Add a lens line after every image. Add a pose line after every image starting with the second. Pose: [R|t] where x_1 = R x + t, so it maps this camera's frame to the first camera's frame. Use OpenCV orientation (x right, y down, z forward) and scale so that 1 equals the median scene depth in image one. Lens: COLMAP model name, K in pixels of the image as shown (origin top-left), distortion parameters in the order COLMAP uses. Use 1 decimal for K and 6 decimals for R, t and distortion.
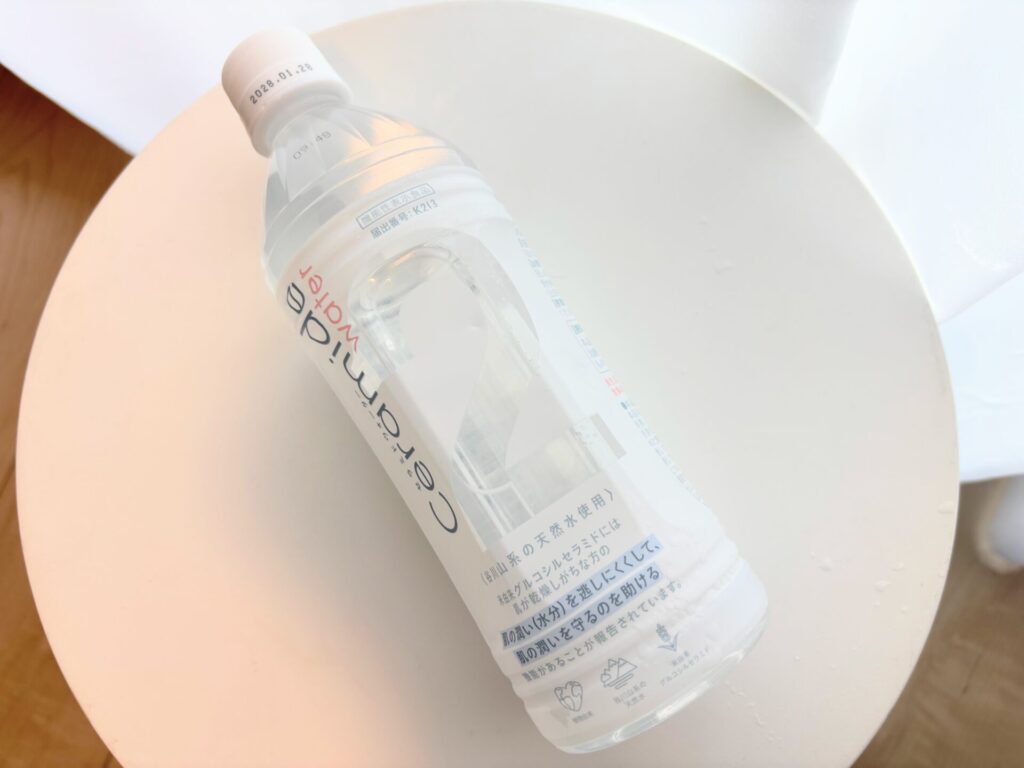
lens RADIAL K [[780.6, 0, 514.8], [0, 780.6, 384.0], [0, 0, 1]] dist [-0.010174, -0.004147]
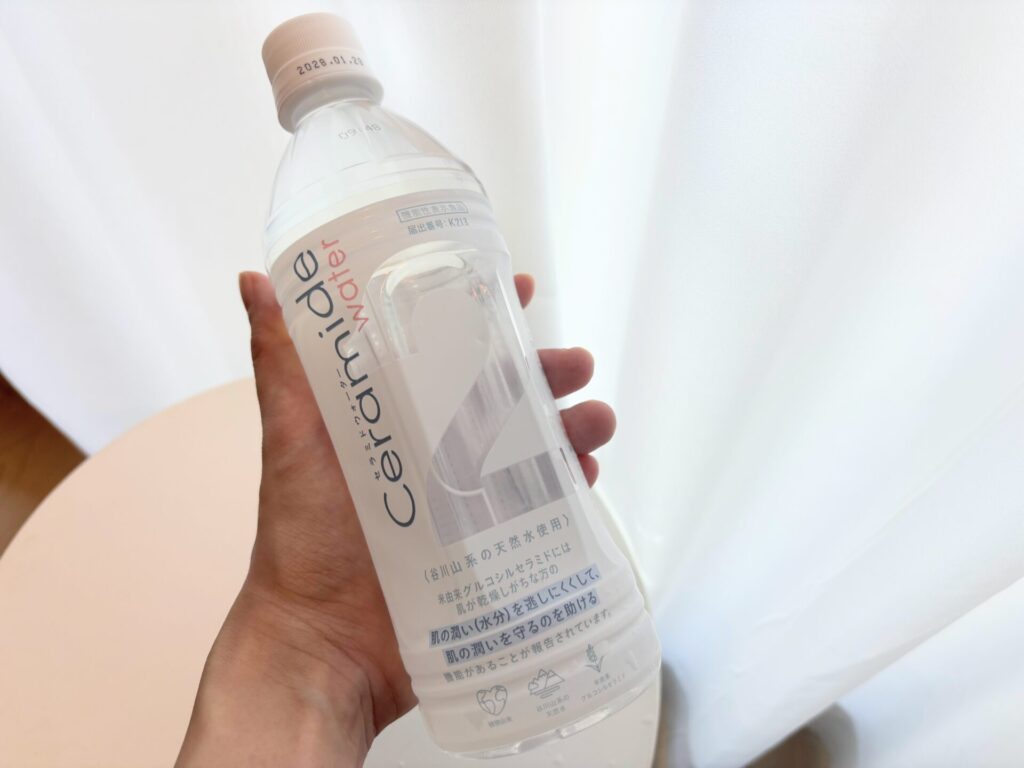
lens RADIAL K [[780.6, 0, 510.3], [0, 780.6, 381.5], [0, 0, 1]] dist [-0.010174, -0.004147]
pose [[0.927033, 0.267850, 0.262423, -0.295281], [-0.240183, 0.961574, -0.132991, 0.119855], [-0.287961, 0.060258, 0.955745, -0.038555]]
